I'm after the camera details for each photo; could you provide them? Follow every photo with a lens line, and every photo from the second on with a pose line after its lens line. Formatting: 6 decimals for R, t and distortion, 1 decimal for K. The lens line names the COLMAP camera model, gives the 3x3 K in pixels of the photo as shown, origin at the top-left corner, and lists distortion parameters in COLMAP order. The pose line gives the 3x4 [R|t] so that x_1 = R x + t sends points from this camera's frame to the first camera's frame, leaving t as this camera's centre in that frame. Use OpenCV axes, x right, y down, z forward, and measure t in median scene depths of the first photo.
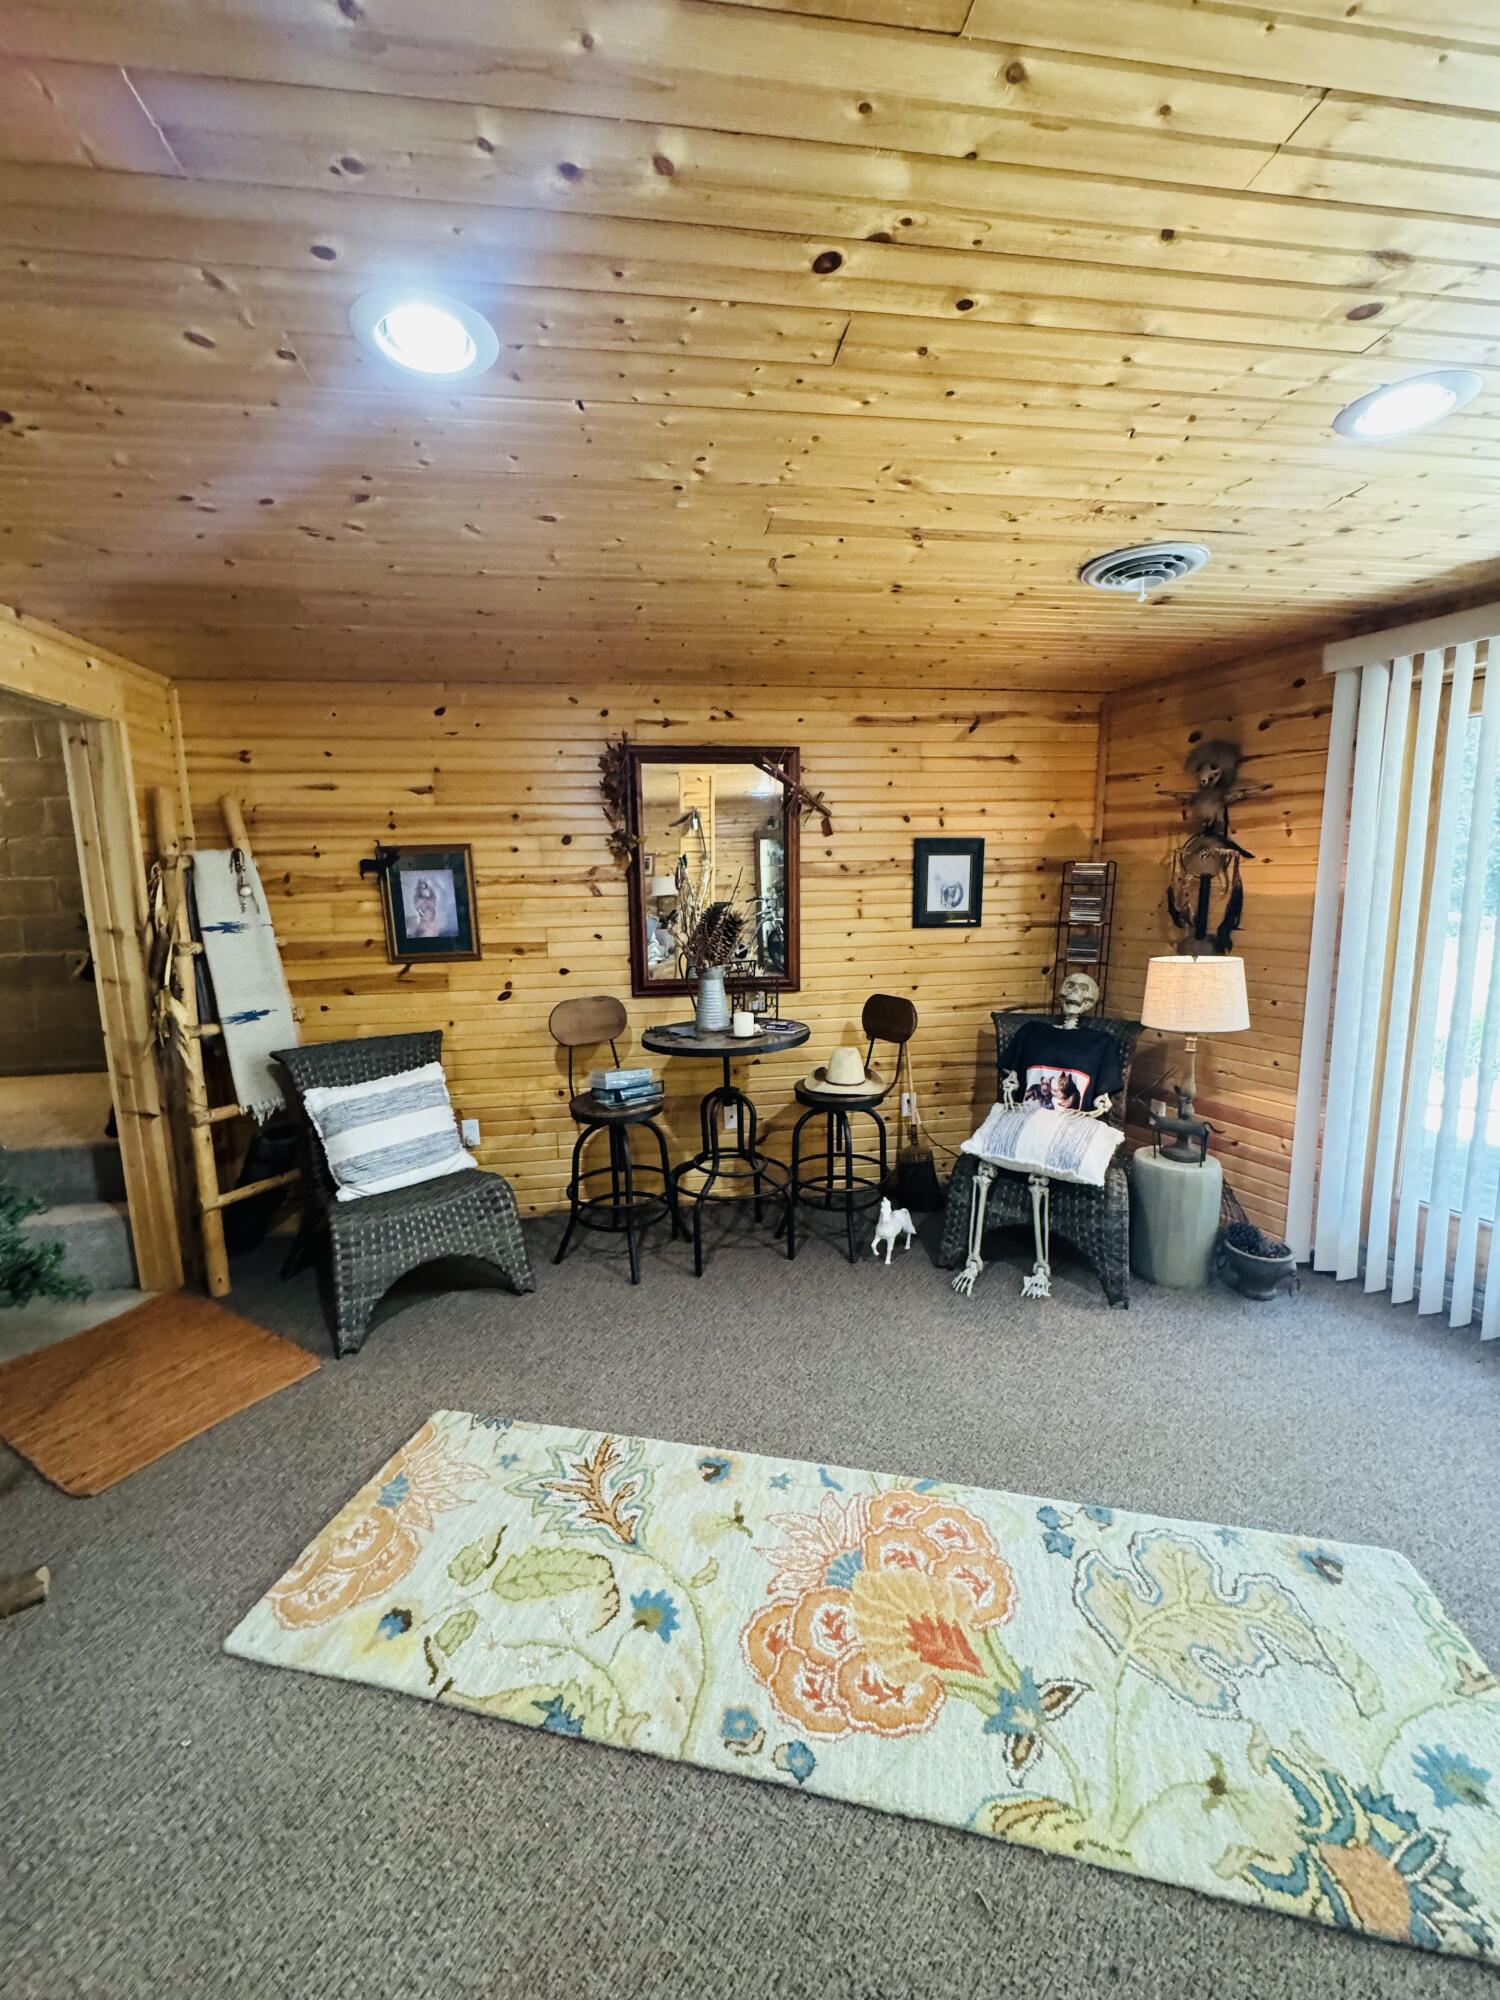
lens RADIAL K [[801.4, 0, 751.2], [0, 801.4, 1000.4], [0, 0, 1]] dist [0.002424, 0.000100]
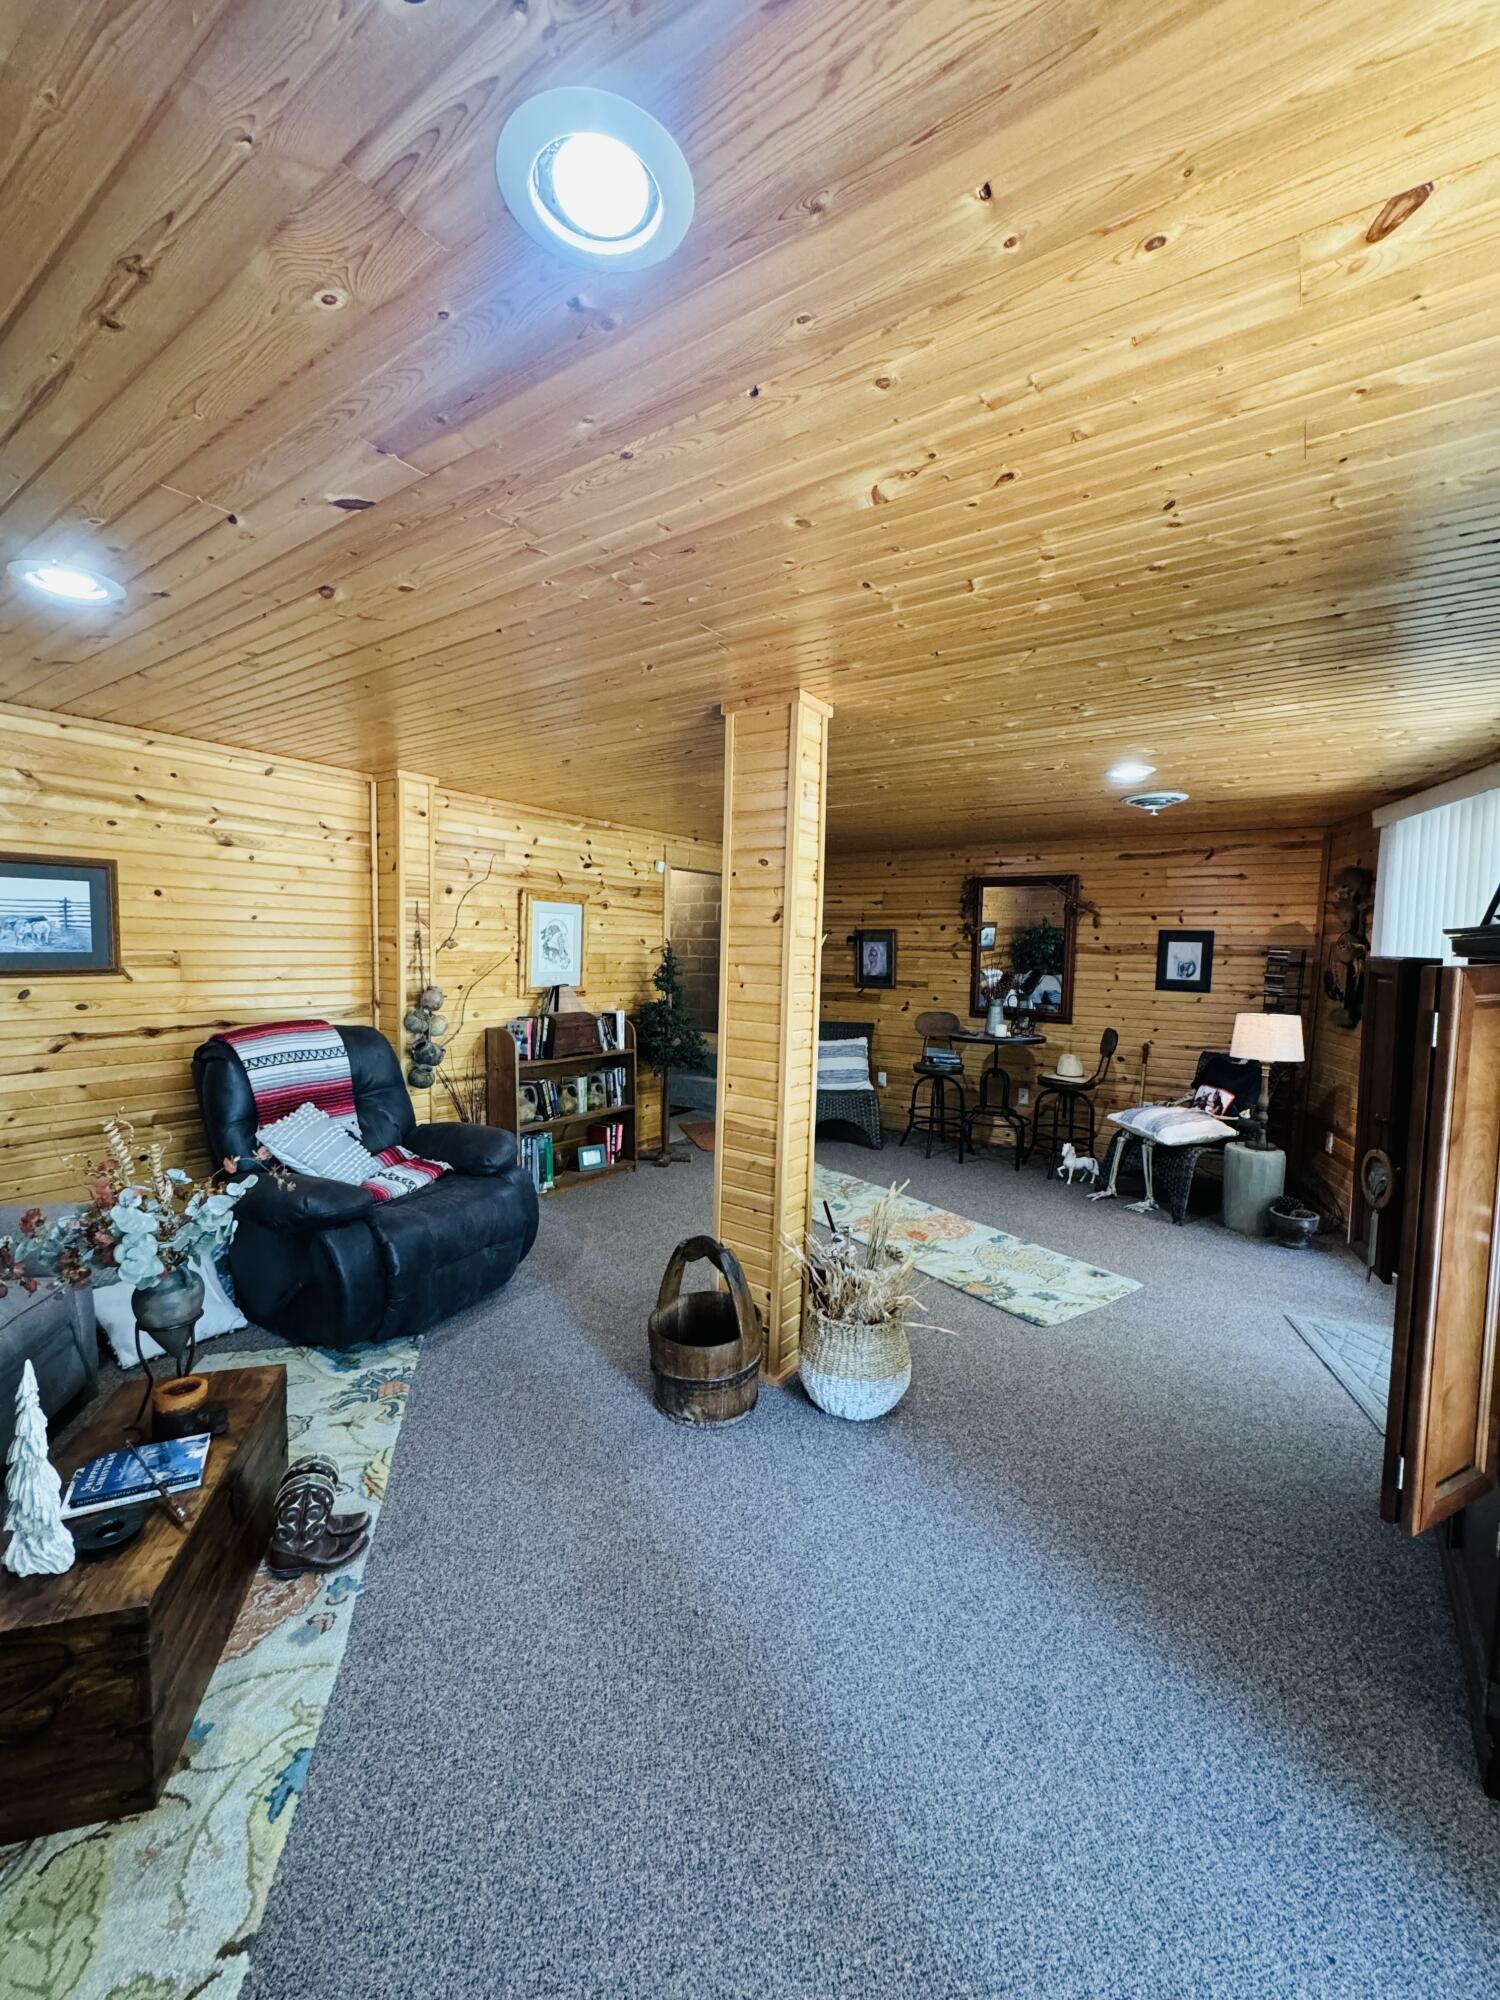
lens RADIAL K [[801.4, 0, 747.5], [0, 801.4, 998.3], [0, 0, 1]] dist [0.002424, 0.000100]
pose [[0.729651, 0.077072, -0.679462, 0.716986], [-0.135202, 0.990273, -0.032862, 0.083668], [0.670320, 0.115842, 0.732974, -0.648697]]
